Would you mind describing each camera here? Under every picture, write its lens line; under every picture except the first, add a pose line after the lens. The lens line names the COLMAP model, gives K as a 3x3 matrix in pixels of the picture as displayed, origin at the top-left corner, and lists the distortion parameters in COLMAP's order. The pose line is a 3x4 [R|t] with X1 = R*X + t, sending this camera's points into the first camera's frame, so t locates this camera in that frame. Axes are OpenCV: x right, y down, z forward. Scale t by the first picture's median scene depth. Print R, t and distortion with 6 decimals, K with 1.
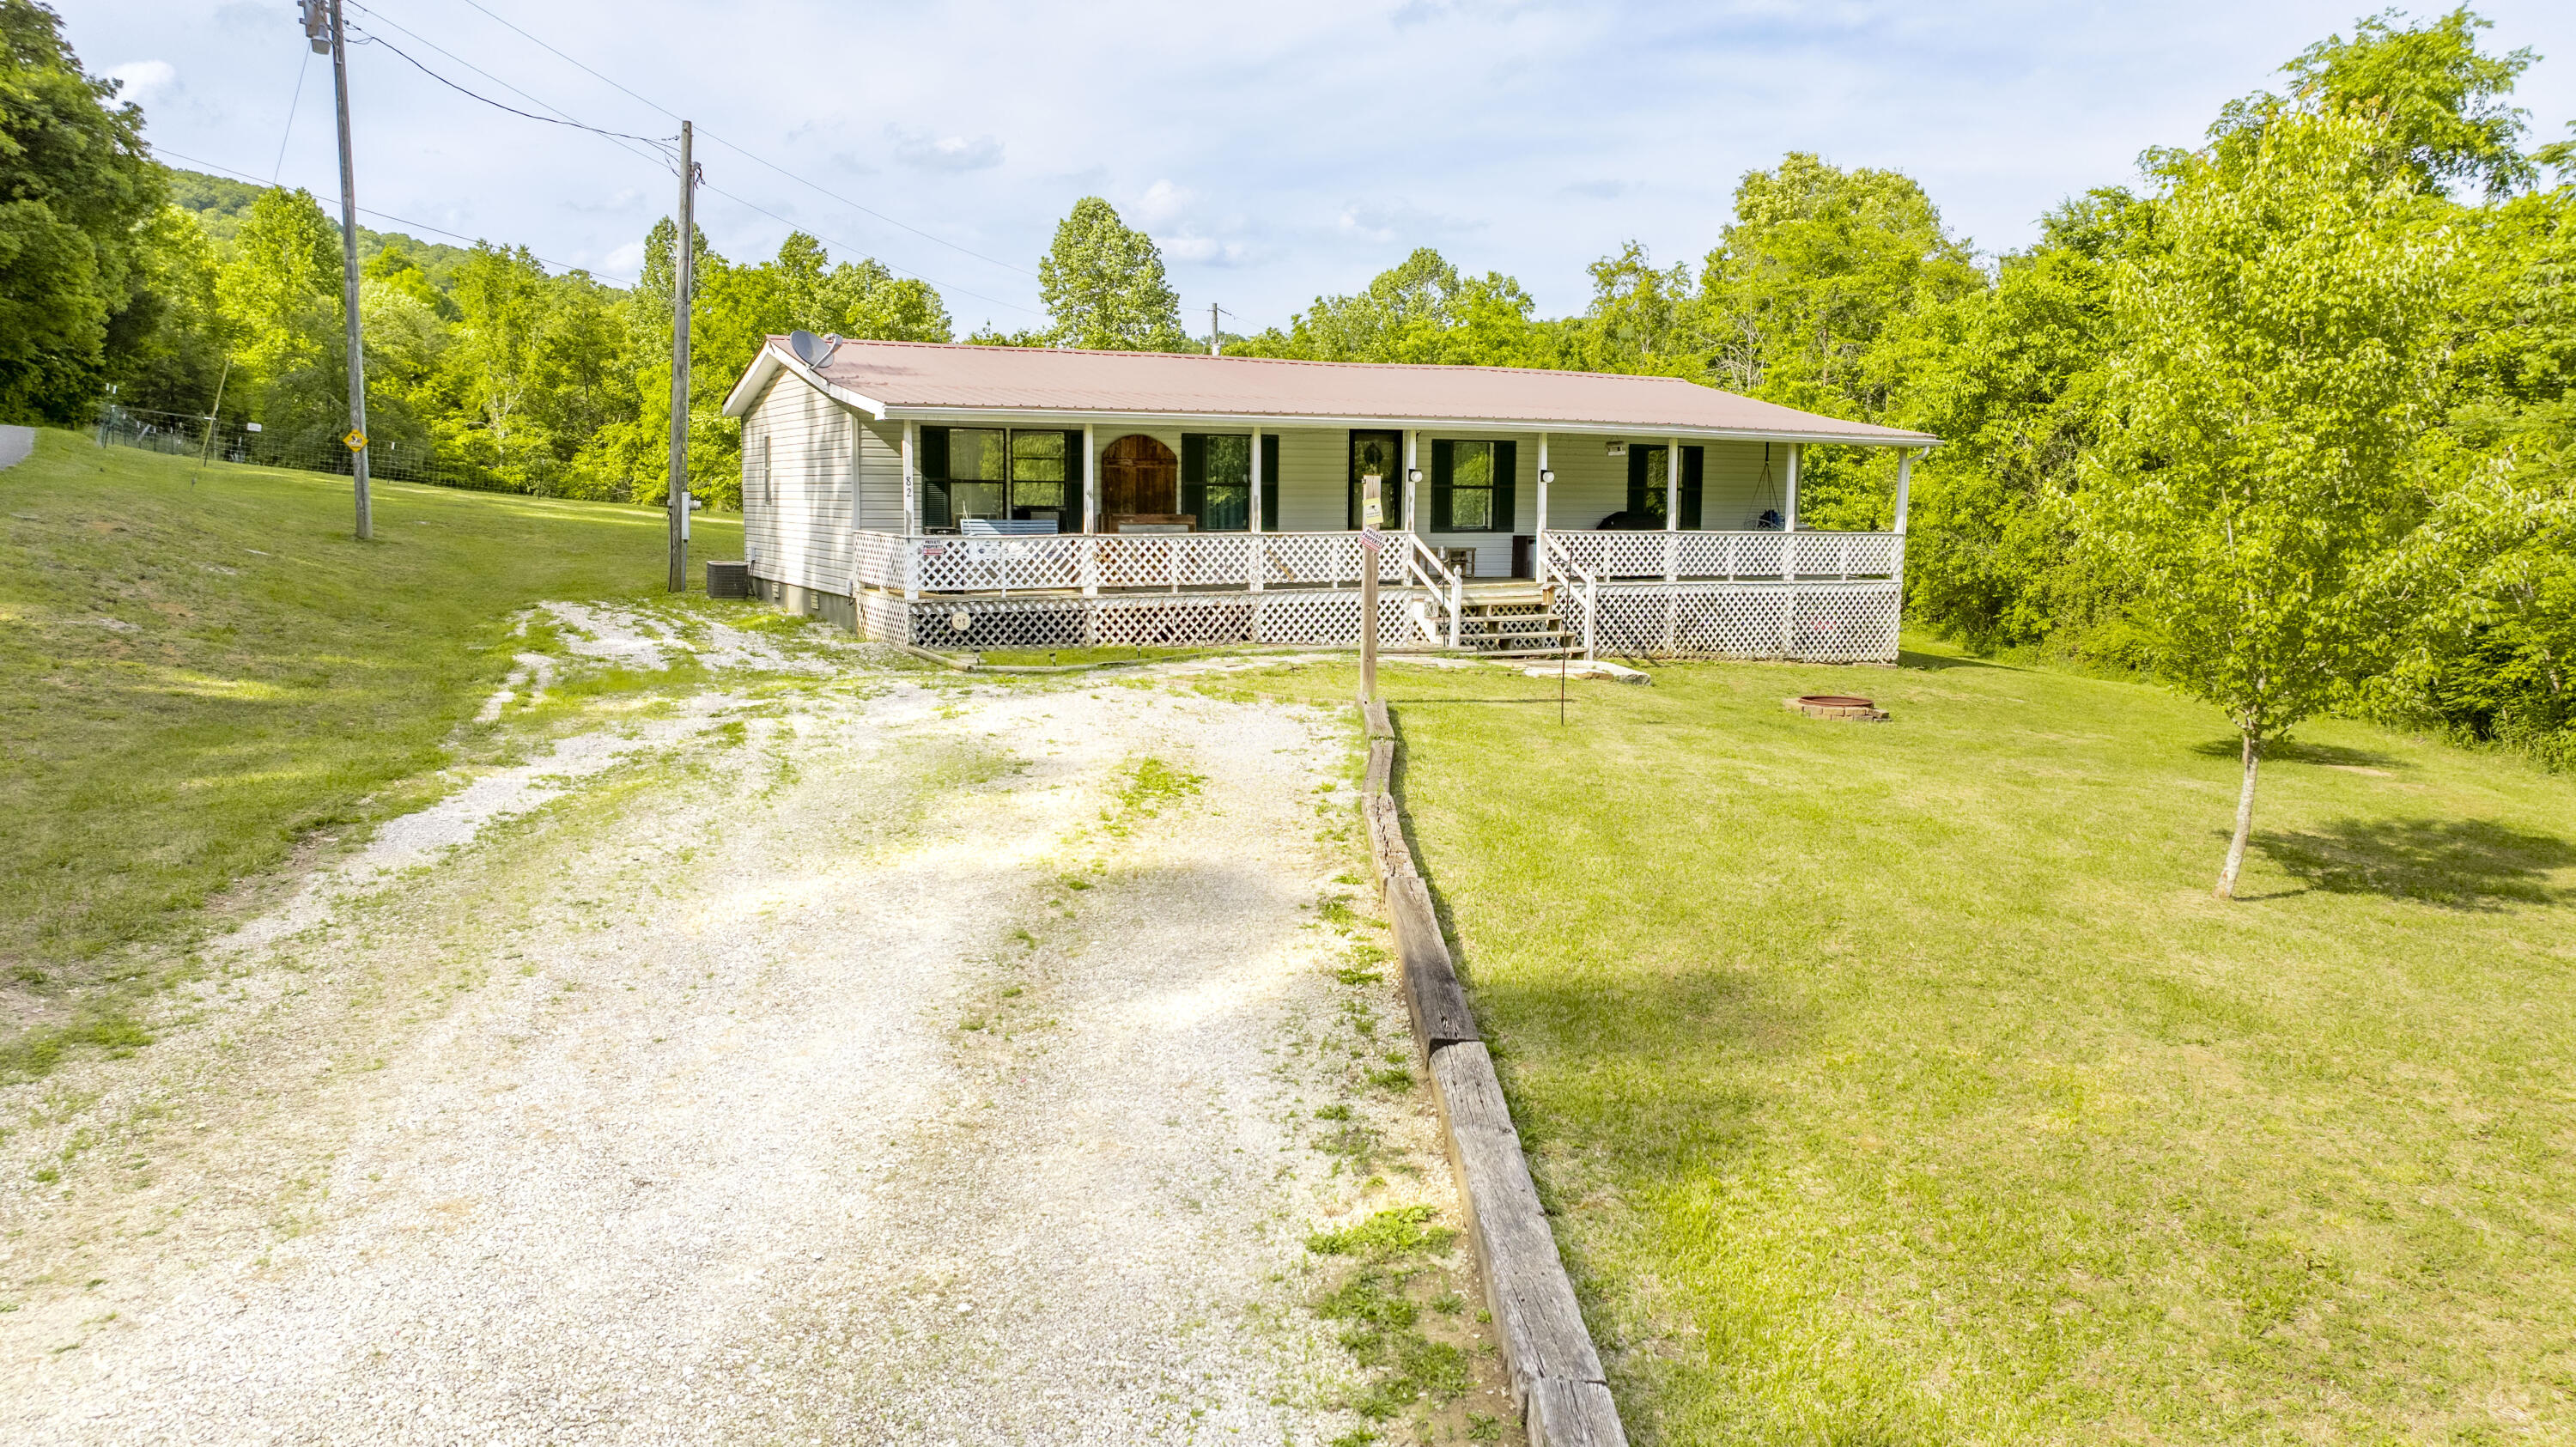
lens RADIAL K [[1818.7, 0, 1288.0], [0, 1818.7, 723.5], [0, 0, 1]] dist [0.001902, -0.000922]
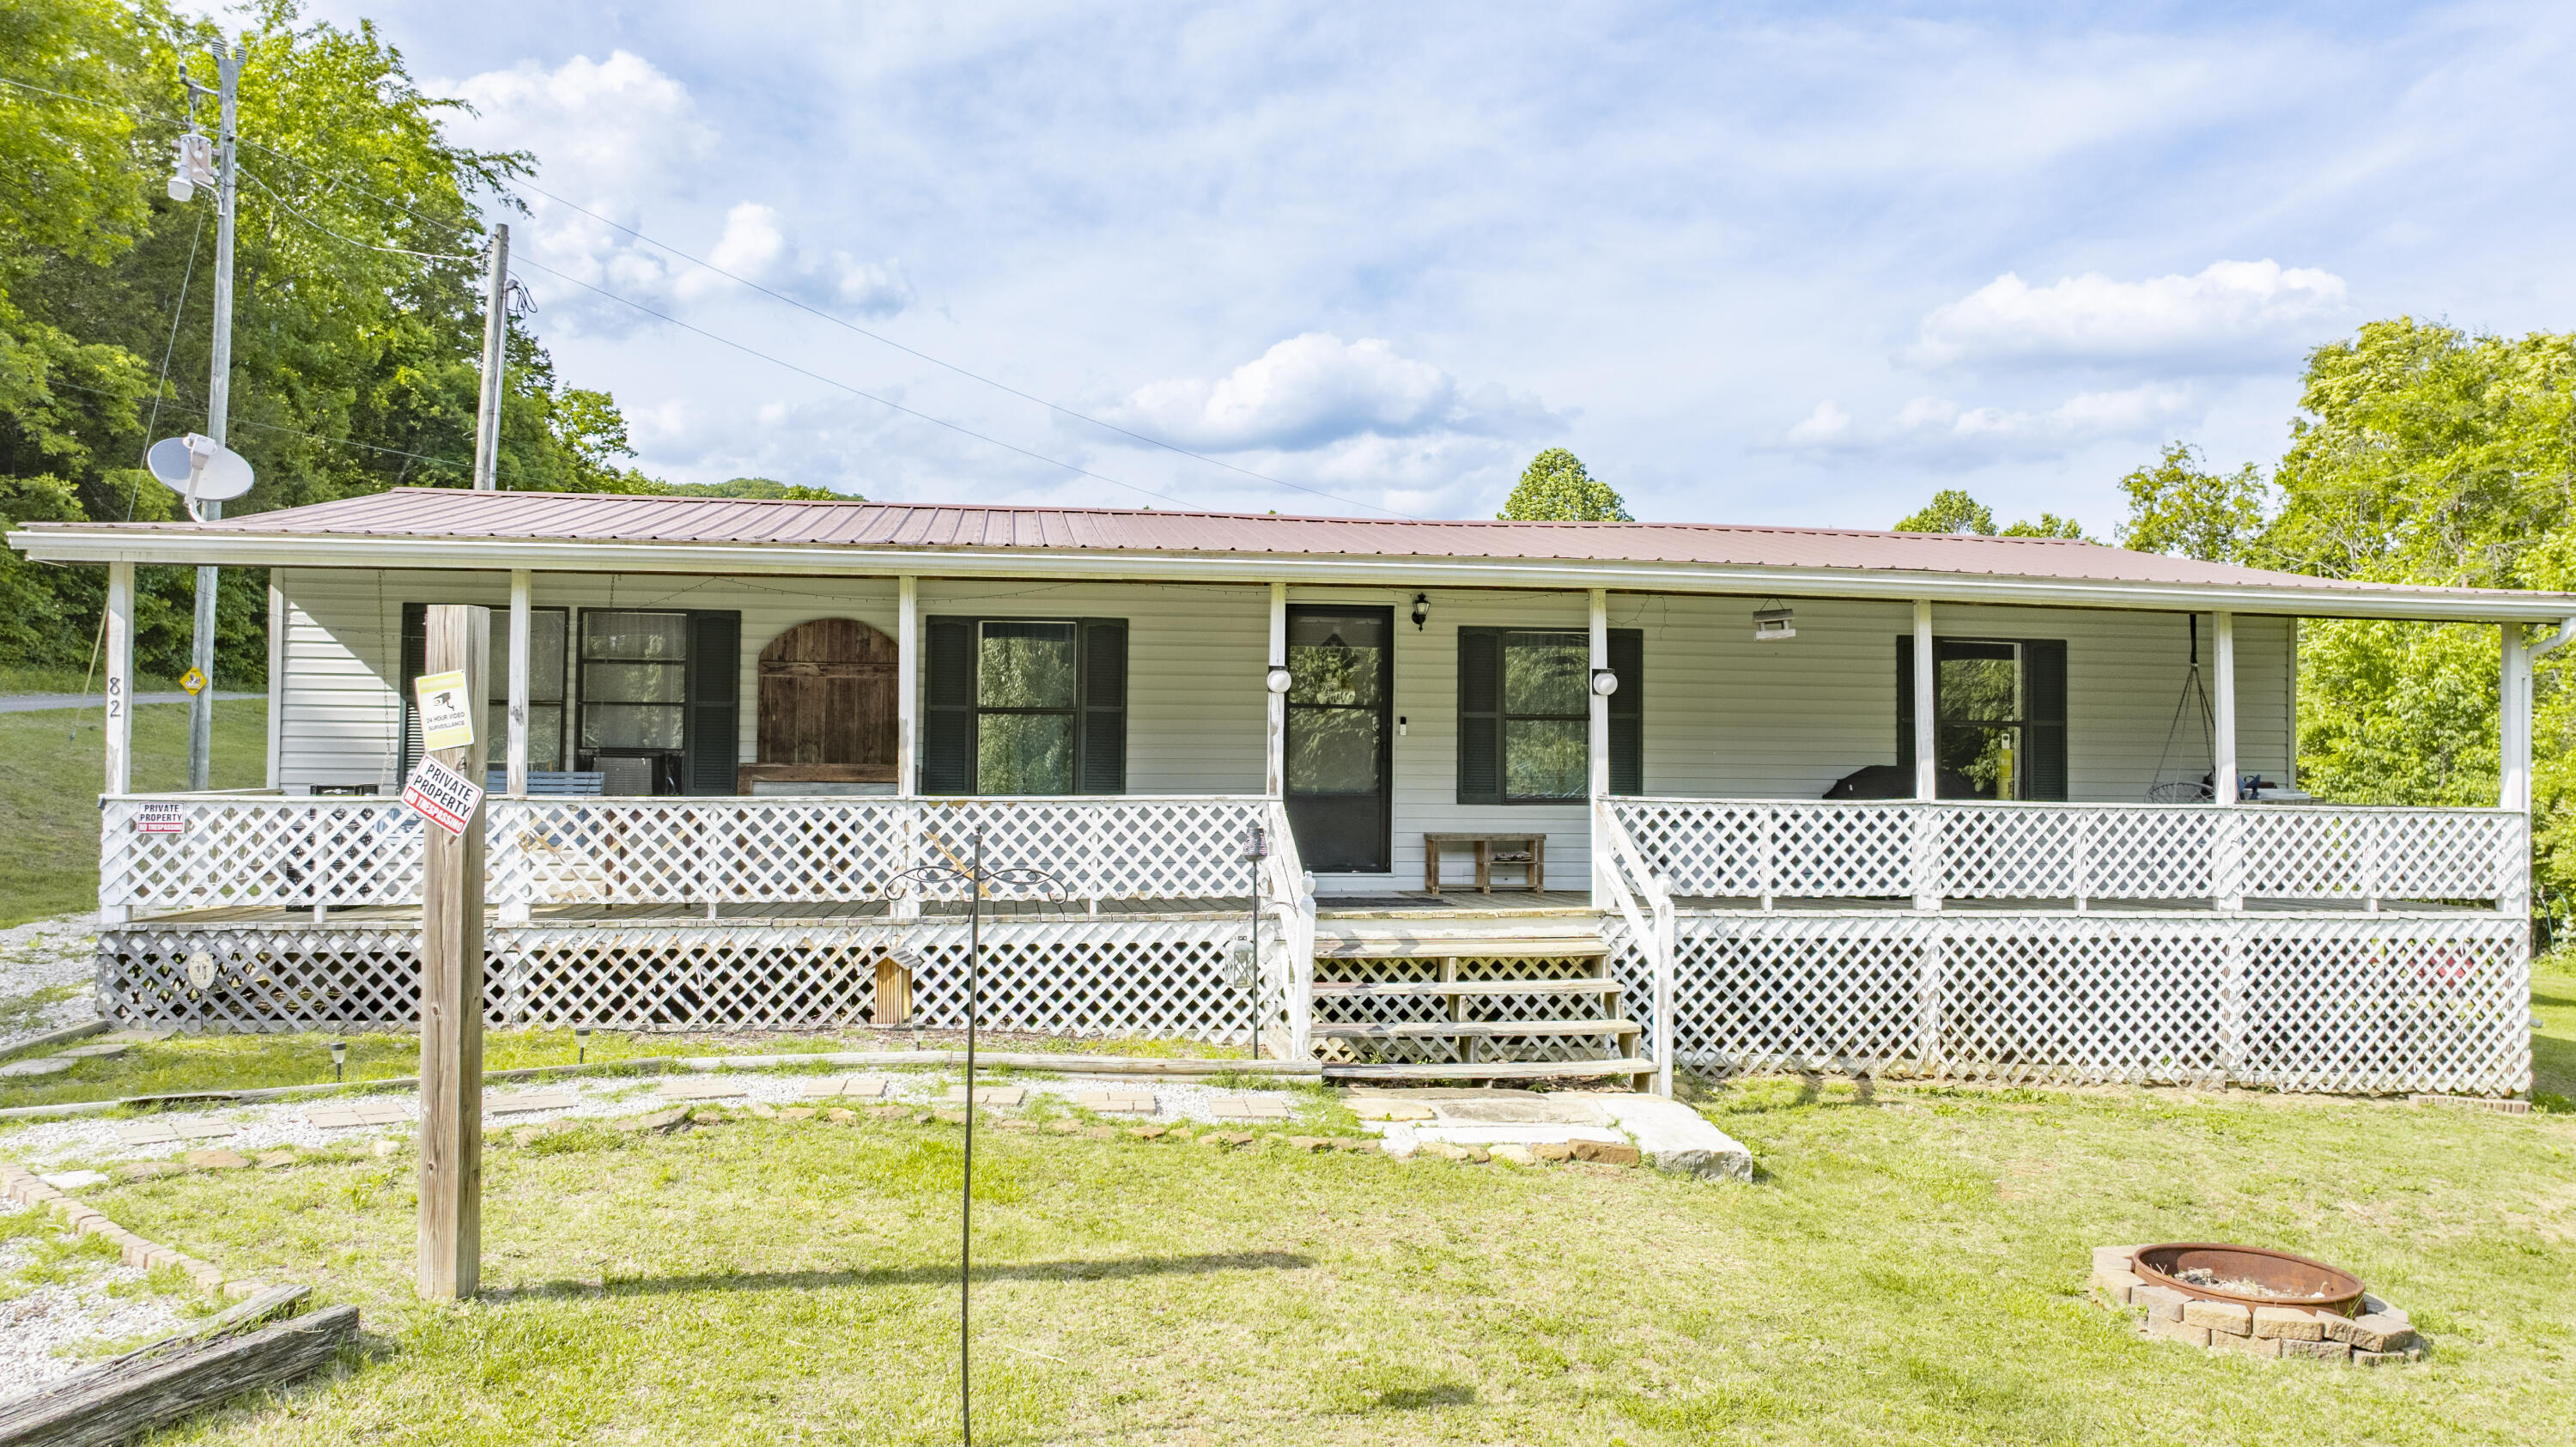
lens RADIAL K [[1804.2, 0, 1288.0], [0, 1804.2, 723.5], [0, 0, 1]] dist [-0.018758, 0.001231]
pose [[0.947847, -0.010185, -0.318562, 0.210483], [-0.039971, 0.987800, -0.150510, -0.051593], [0.316208, 0.155394, 0.935877, 0.535259]]
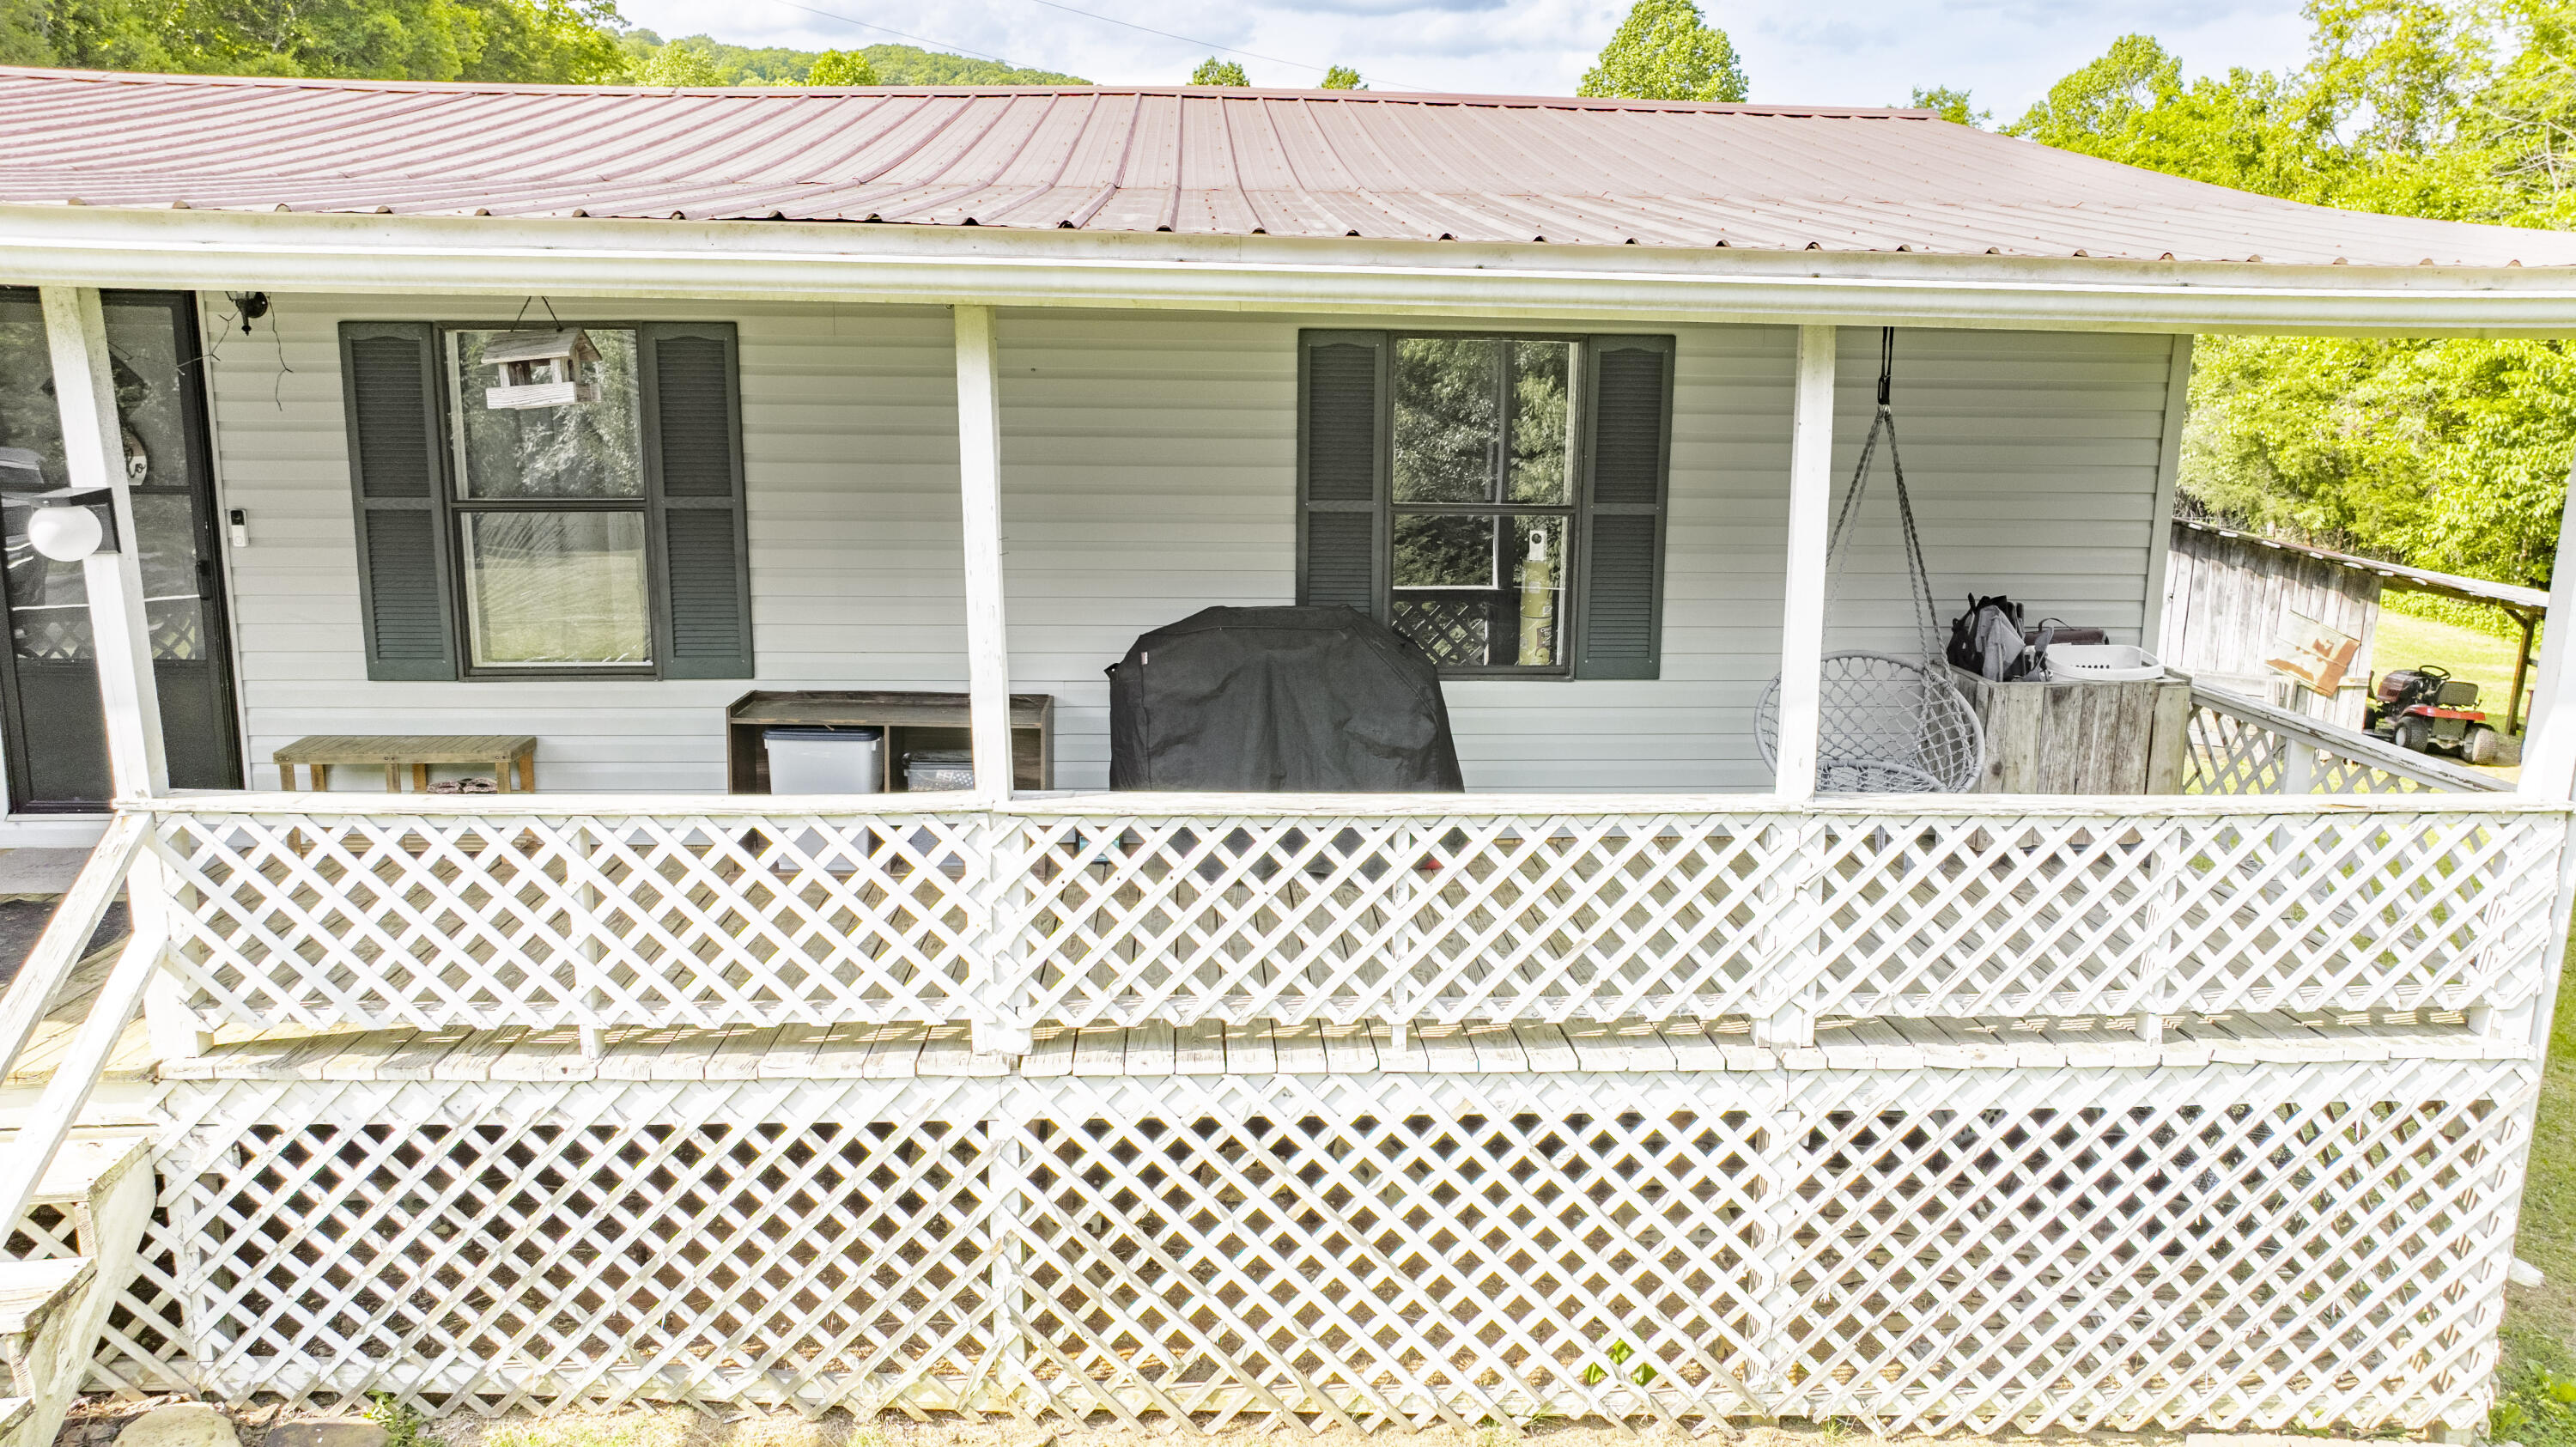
lens RADIAL K [[1810.2, 0, 1288.0], [0, 1810.2, 723.5], [0, 0, 1]] dist [0.002292, -0.072731]
pose [[0.914238, 0.080599, -0.397080, 0.324584], [-0.052064, 0.995260, 0.082145, -0.135557], [0.401818, -0.054426, 0.914101, 0.871167]]
